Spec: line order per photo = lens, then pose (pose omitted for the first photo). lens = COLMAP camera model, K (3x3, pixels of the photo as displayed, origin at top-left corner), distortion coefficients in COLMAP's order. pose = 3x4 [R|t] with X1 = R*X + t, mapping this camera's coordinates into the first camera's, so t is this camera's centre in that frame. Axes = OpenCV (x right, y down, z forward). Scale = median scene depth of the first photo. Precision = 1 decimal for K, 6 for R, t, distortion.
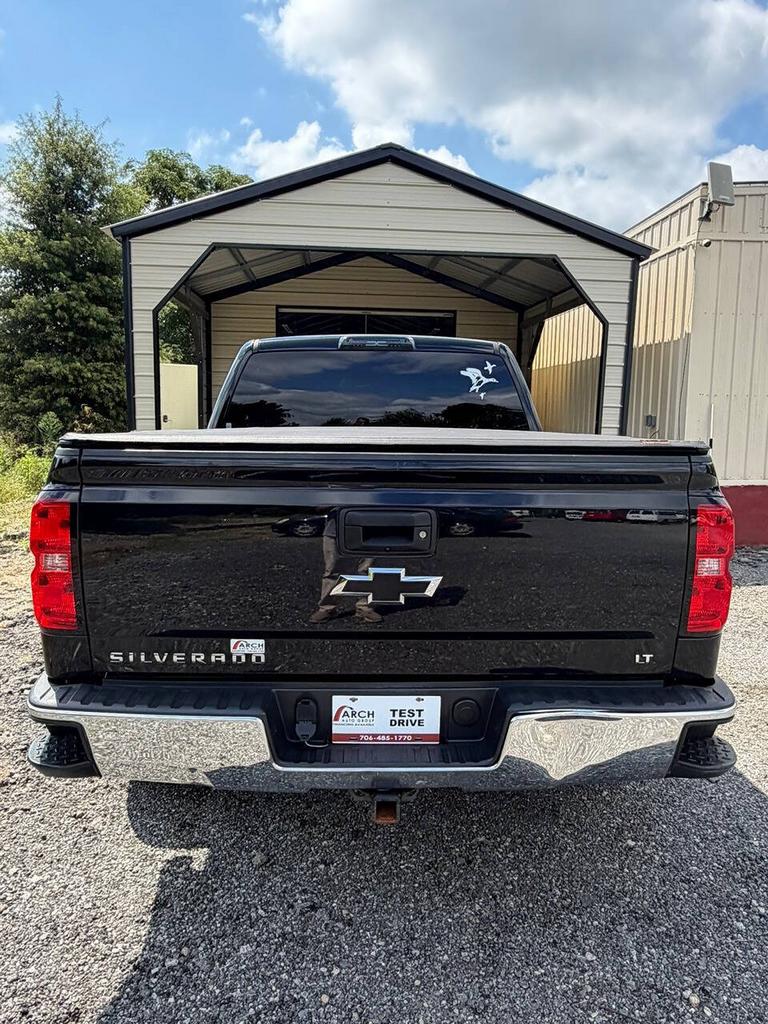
lens RADIAL K [[693.8, 0, 387.2], [0, 693.8, 506.3], [0, 0, 1]] dist [0.002107, -0.000192]
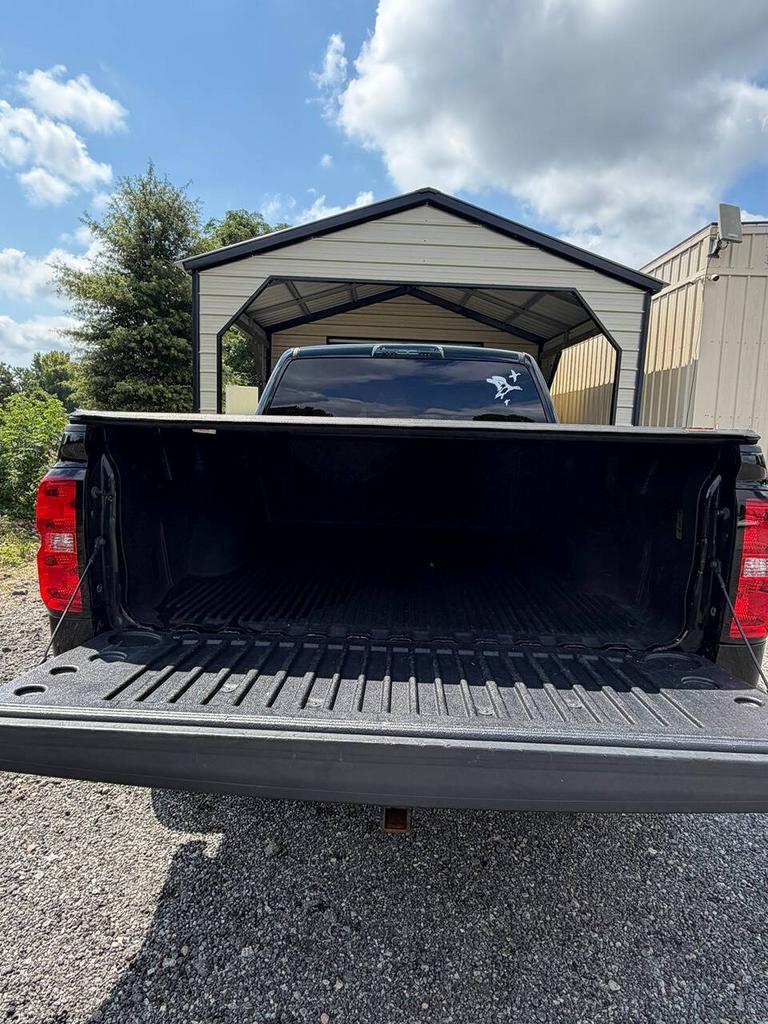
lens RADIAL K [[586.5, 0, 388.5], [0, 586.5, 509.5], [0, 0, 1]] dist [0.001067, 0.000127]
pose [[0.998201, 0.024728, -0.054622, 0.010413], [-0.025207, 0.999649, -0.008104, 0.015112], [0.054402, 0.009466, 0.998474, 0.101929]]
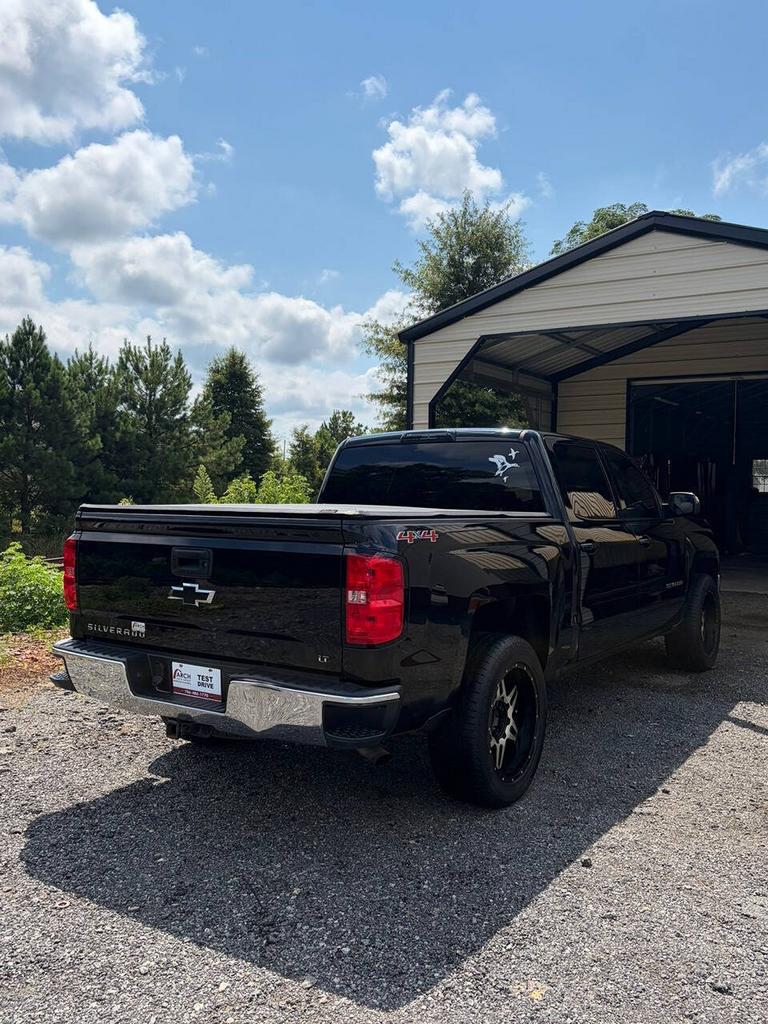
lens RADIAL K [[868.0, 0, 381.3], [0, 868.0, 512.1], [0, 0, 1]] dist [0.076870, -0.125094]
pose [[0.813670, 0.006866, -0.581287, 0.780988], [-0.076998, 0.992393, -0.096059, 0.040746], [0.576205, 0.122918, 0.808009, -0.224542]]
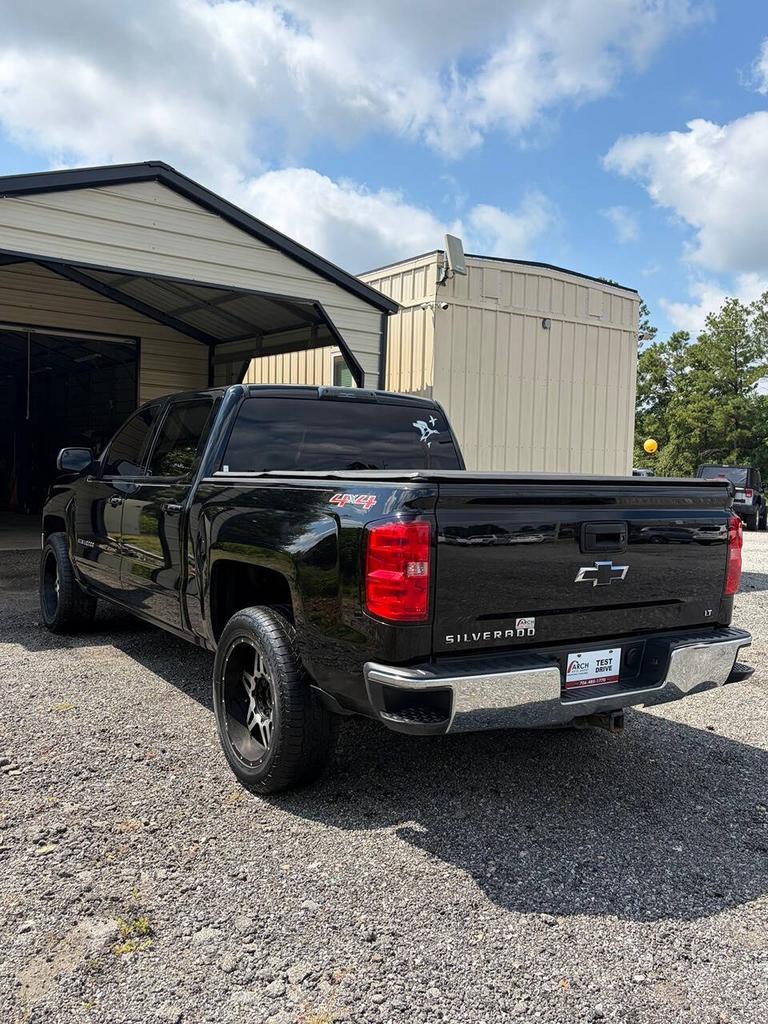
lens RADIAL K [[868.0, 0, 381.3], [0, 868.0, 512.1], [0, 0, 1]] dist [0.076870, -0.125094]
pose [[0.856024, -0.018111, 0.516619, -0.683546], [0.054539, 0.996973, -0.055419, 0.029019], [-0.514051, 0.075616, 0.854420, -0.190148]]
